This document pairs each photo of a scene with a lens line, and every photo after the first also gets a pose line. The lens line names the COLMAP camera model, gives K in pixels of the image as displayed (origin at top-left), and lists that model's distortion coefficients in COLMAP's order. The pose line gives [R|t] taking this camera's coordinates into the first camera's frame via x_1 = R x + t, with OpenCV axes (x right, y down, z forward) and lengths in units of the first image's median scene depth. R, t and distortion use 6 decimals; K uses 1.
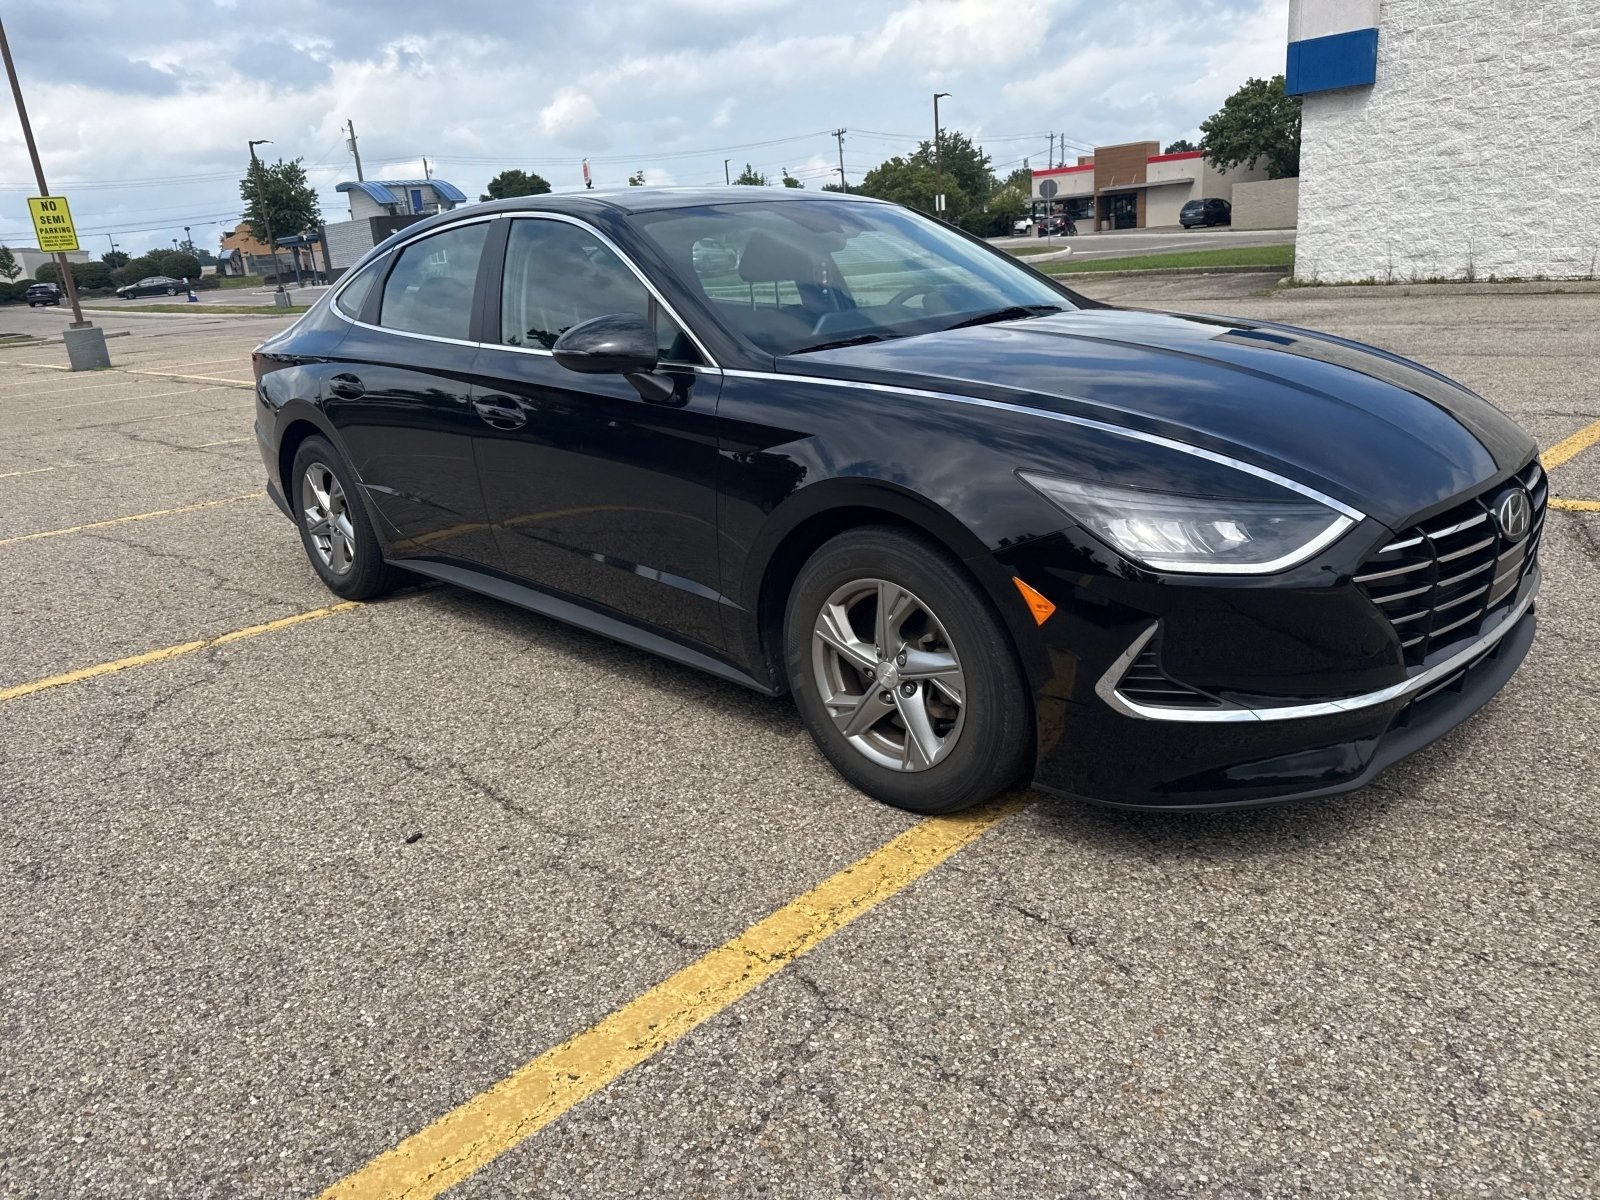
lens RADIAL K [[1124.6, 0, 805.8], [0, 1124.6, 600.0], [0, 0, 1]] dist [0.019307, -0.021794]
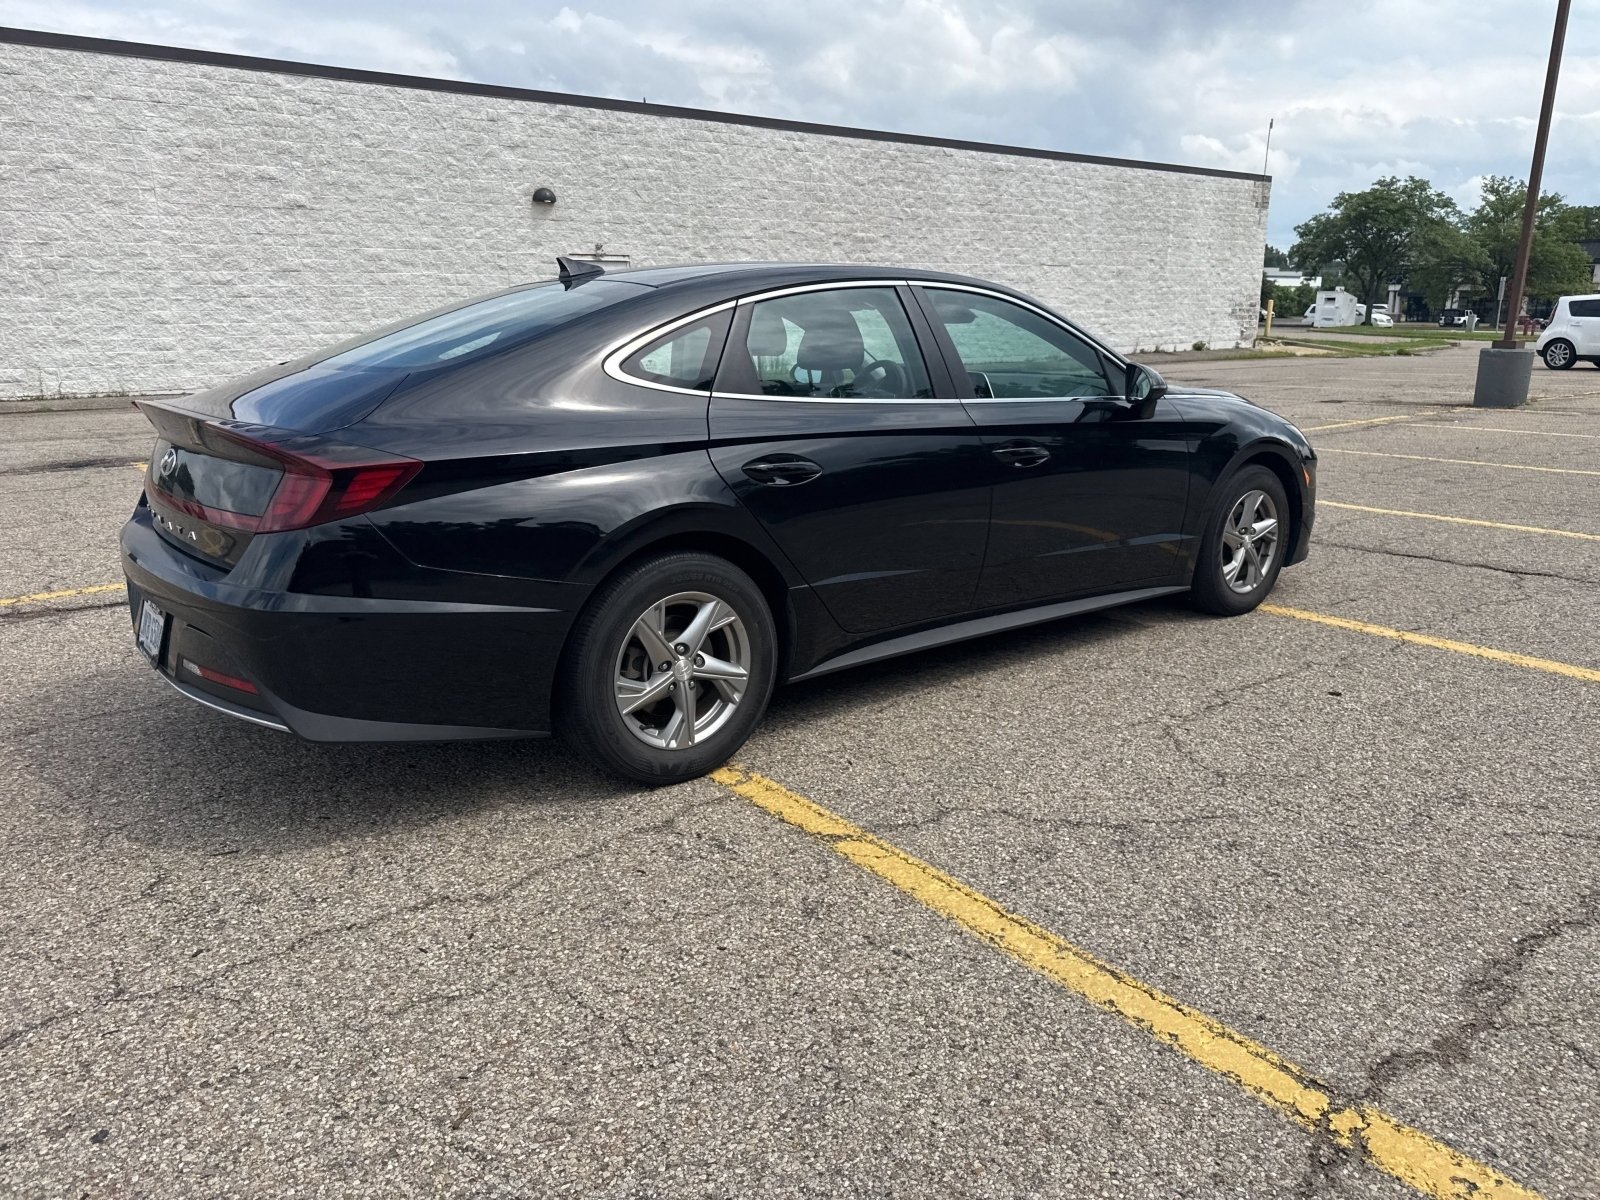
lens RADIAL K [[1124.6, 0, 800.3], [0, 1124.6, 594.1], [0, 0, 1]] dist [0.019307, -0.021794]
pose [[0.113442, -0.176574, 0.977728, -1.353444], [0.292028, 0.946538, 0.137058, -0.238426], [-0.949658, 0.269976, 0.158942, 1.007261]]
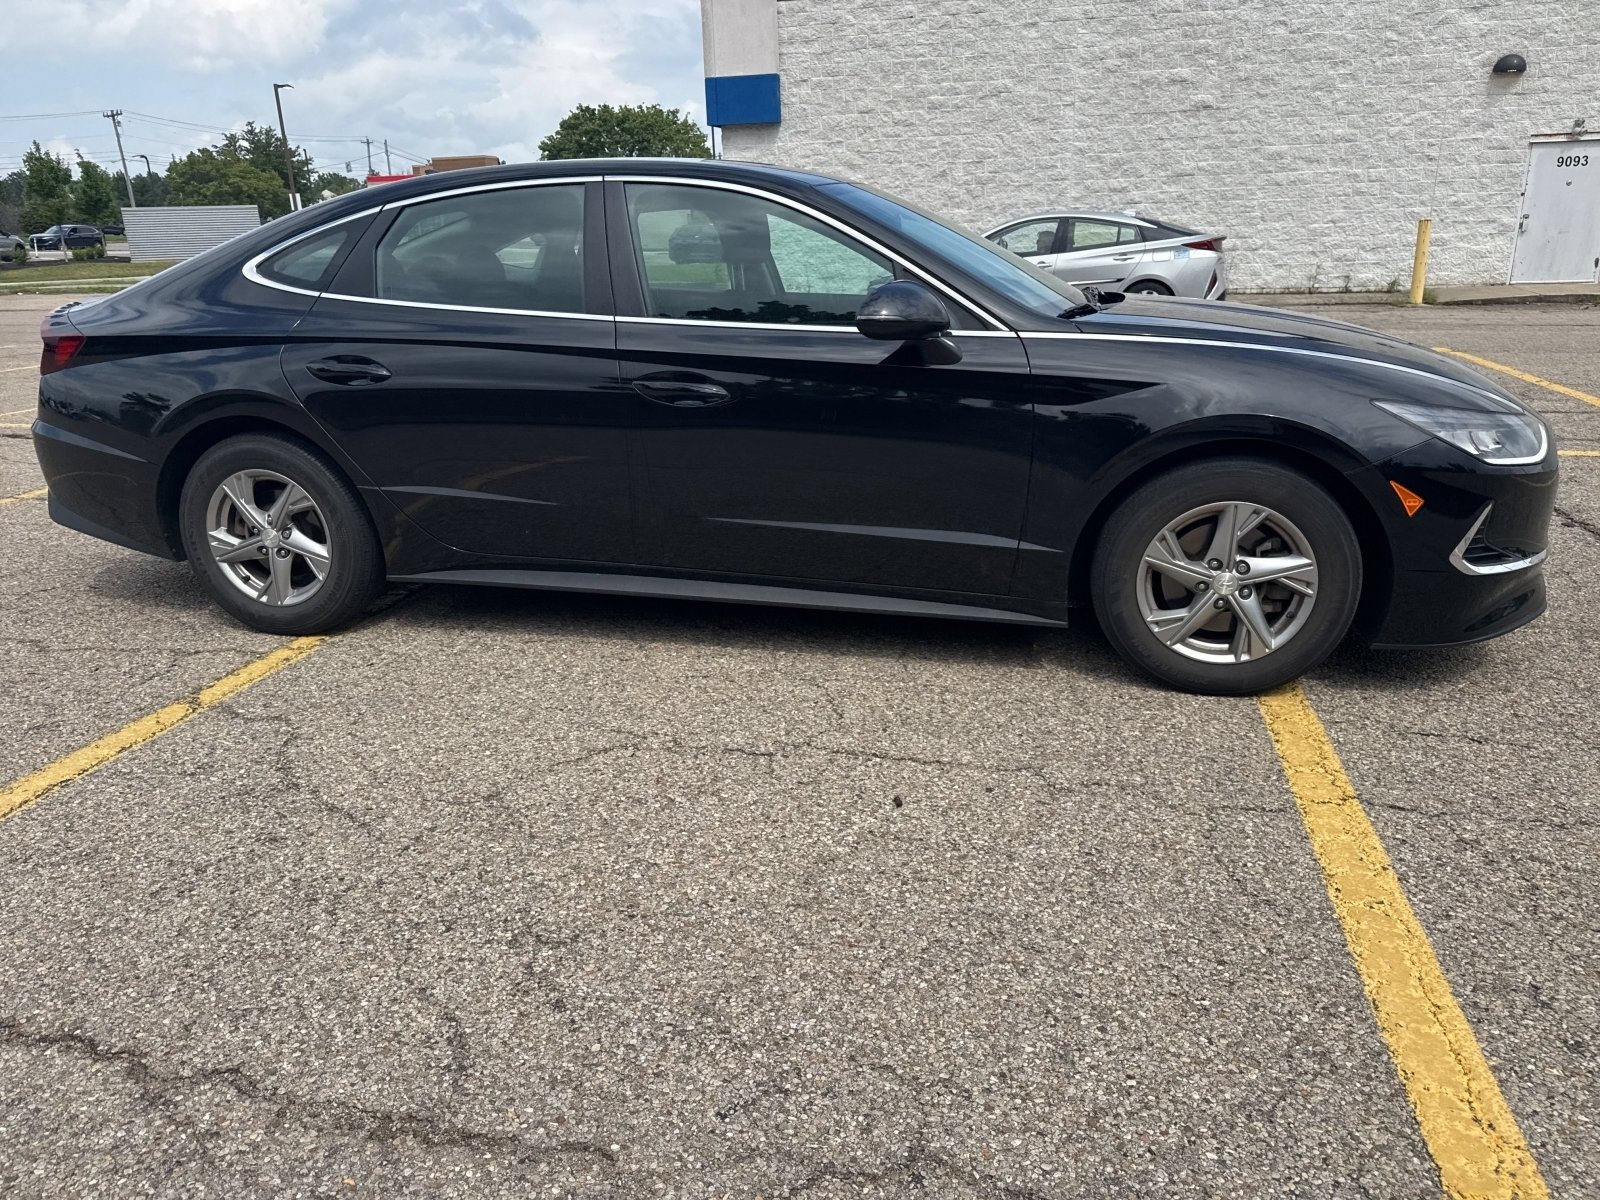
lens RADIAL K [[1124.6, 0, 804.2], [0, 1124.6, 607.6], [0, 0, 1]] dist [0.019307, -0.021794]
pose [[0.848029, -0.120840, 0.515989, -0.649060], [0.123508, 0.991911, 0.029311, 0.001161], [-0.515357, 0.038872, 0.856094, 0.138600]]
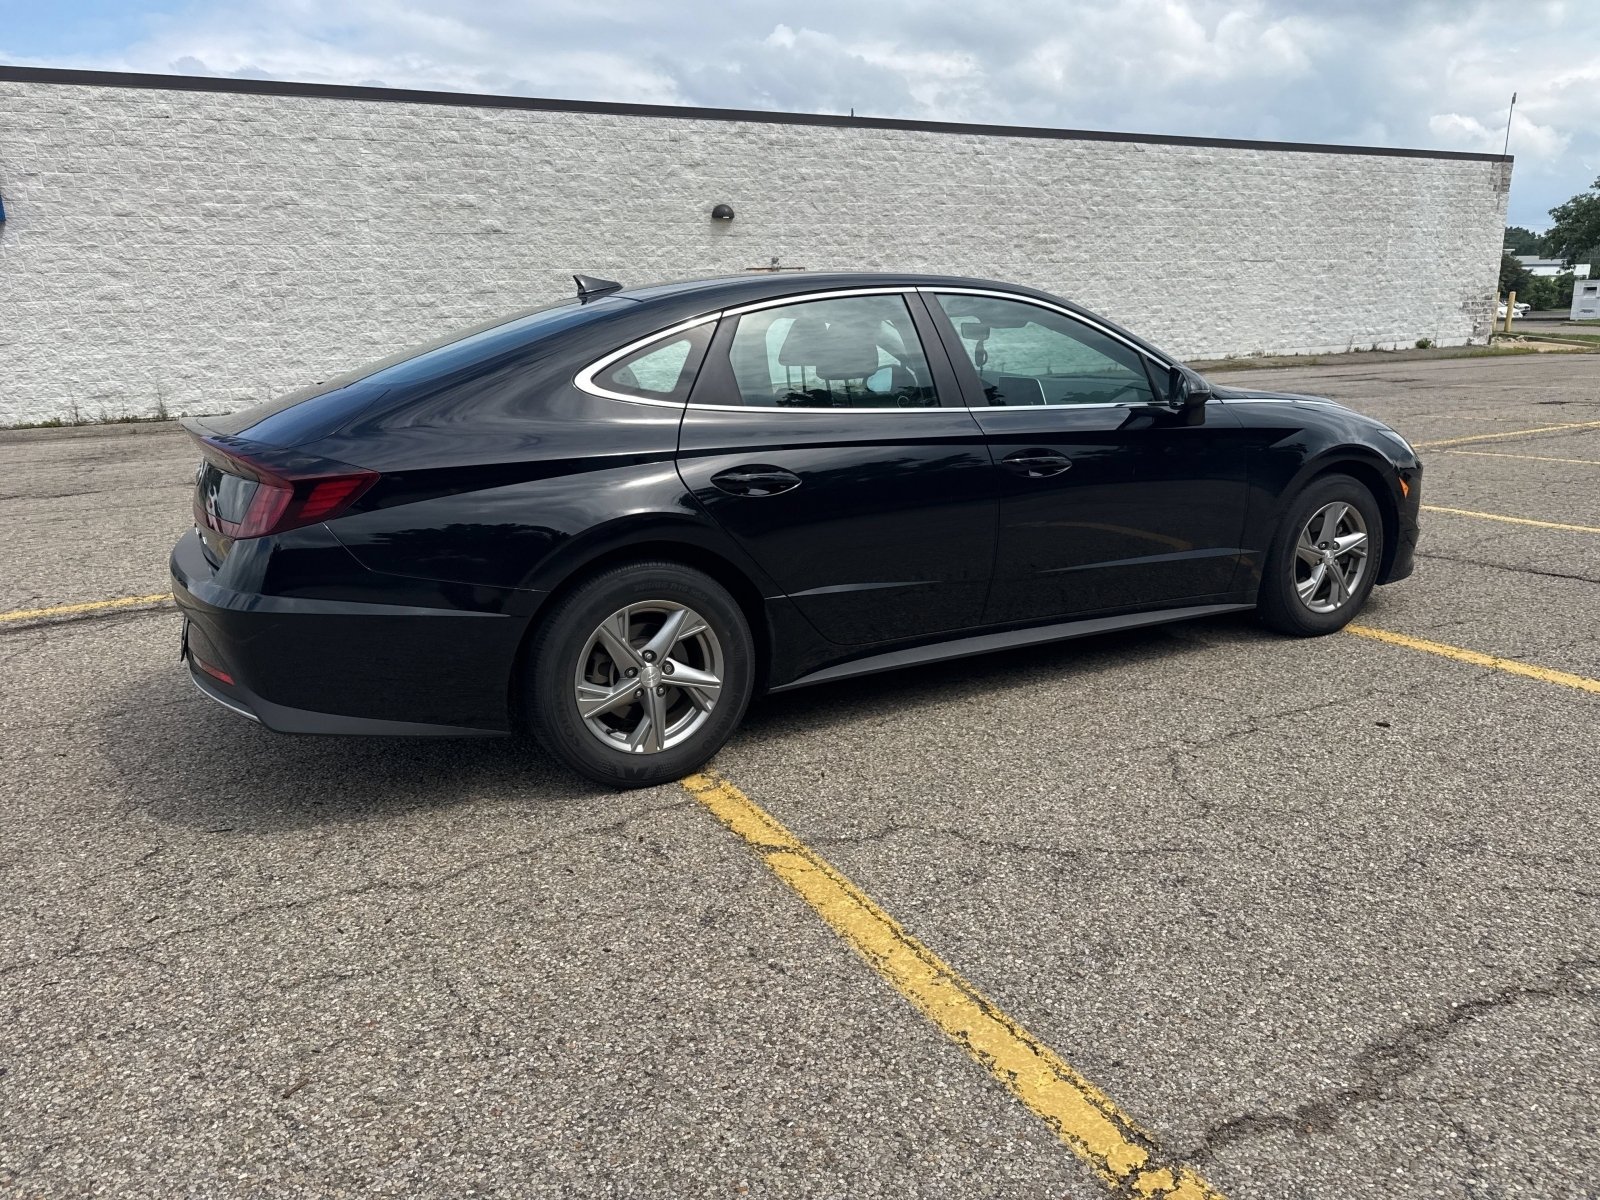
lens RADIAL K [[1124.6, 0, 800.7], [0, 1124.6, 604.5], [0, 0, 1]] dist [0.019307, -0.021794]
pose [[0.286304, -0.174593, 0.942097, -1.316980], [0.293361, 0.952009, 0.087277, -0.187103], [-0.912123, 0.251387, 0.323783, 0.836734]]
